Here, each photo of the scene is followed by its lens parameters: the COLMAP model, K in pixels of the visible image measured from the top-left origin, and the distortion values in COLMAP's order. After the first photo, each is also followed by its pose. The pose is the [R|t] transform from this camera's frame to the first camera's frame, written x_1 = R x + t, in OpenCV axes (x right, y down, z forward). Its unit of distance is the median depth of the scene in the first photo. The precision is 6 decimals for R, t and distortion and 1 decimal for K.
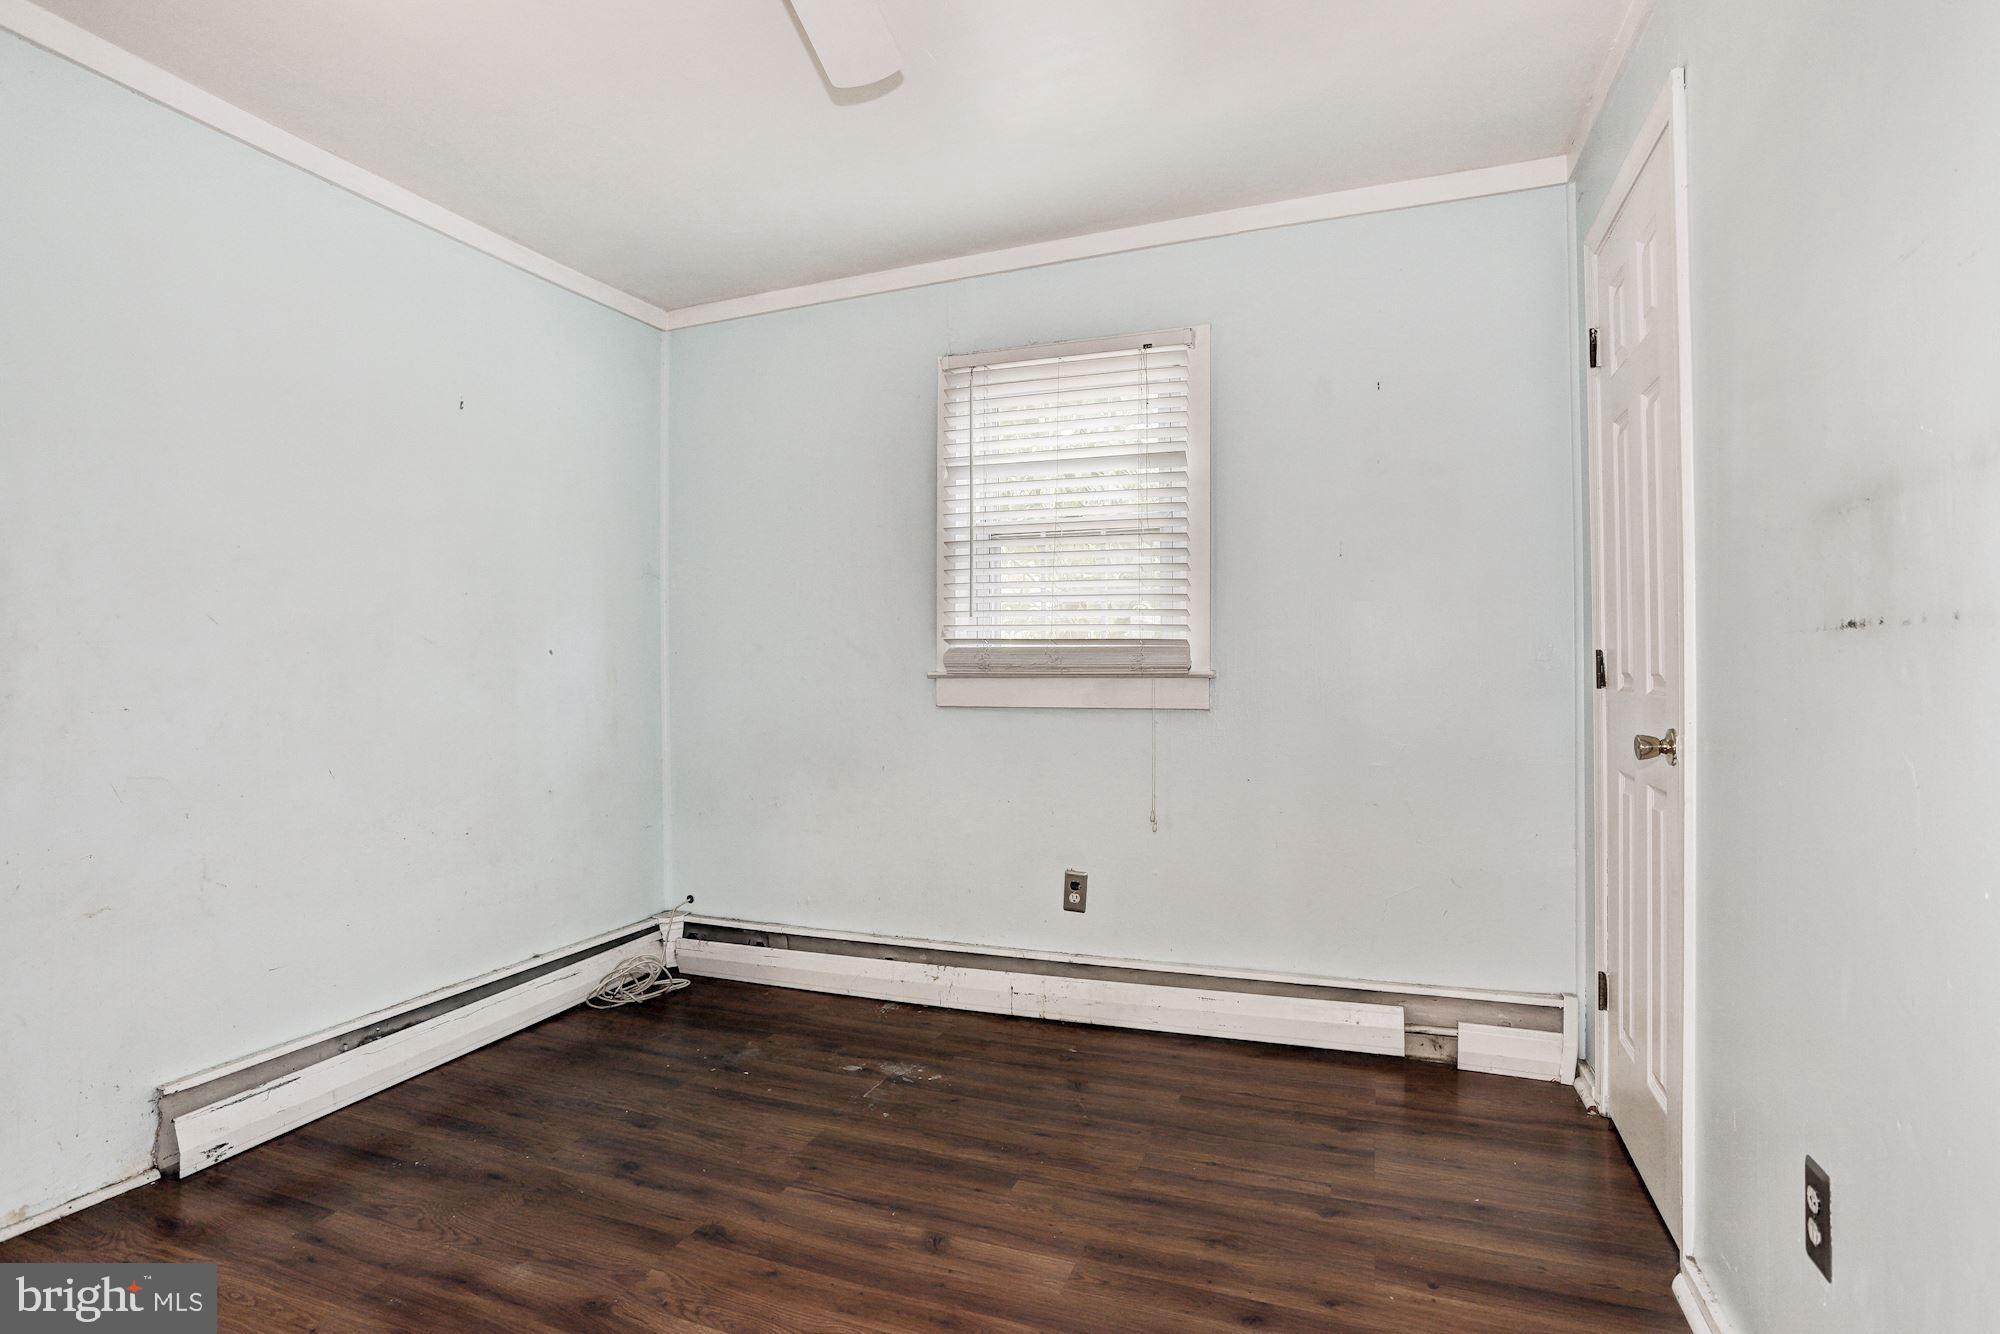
lens RADIAL K [[978.2, 0, 987.7], [0, 978.2, 662.4], [0, 0, 1]] dist [-0.061222, 0.028030]
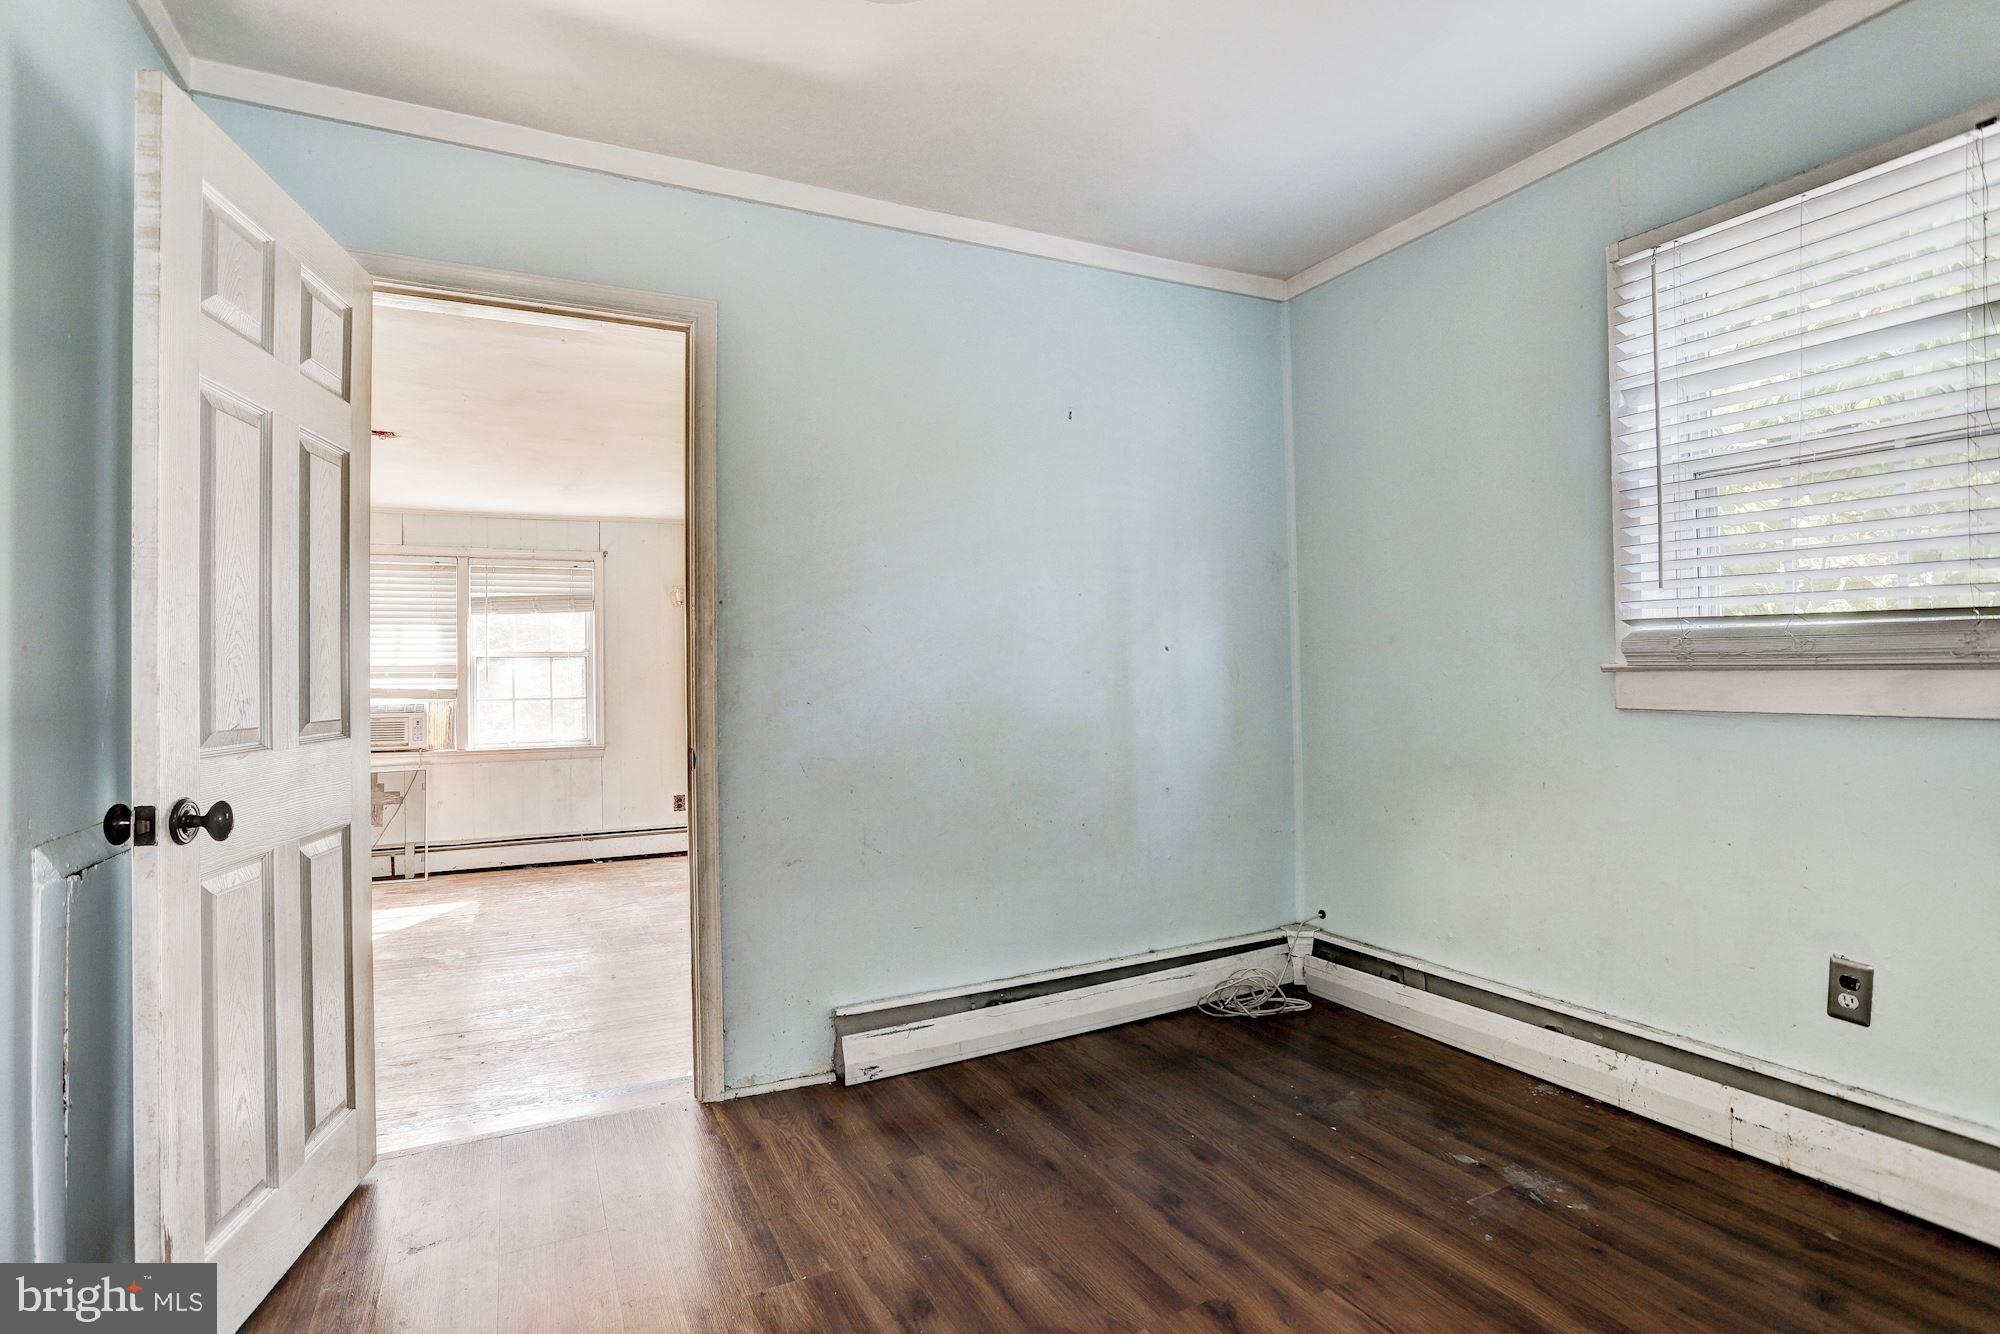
lens RADIAL K [[978.2, 0, 987.7], [0, 978.2, 662.4], [0, 0, 1]] dist [-0.061222, 0.028030]
pose [[0.744415, -0.013963, -0.667572, 0.099654], [0.018995, 0.999820, 0.000269, -0.000759], [0.667447, -0.012880, 0.744546, 0.150904]]
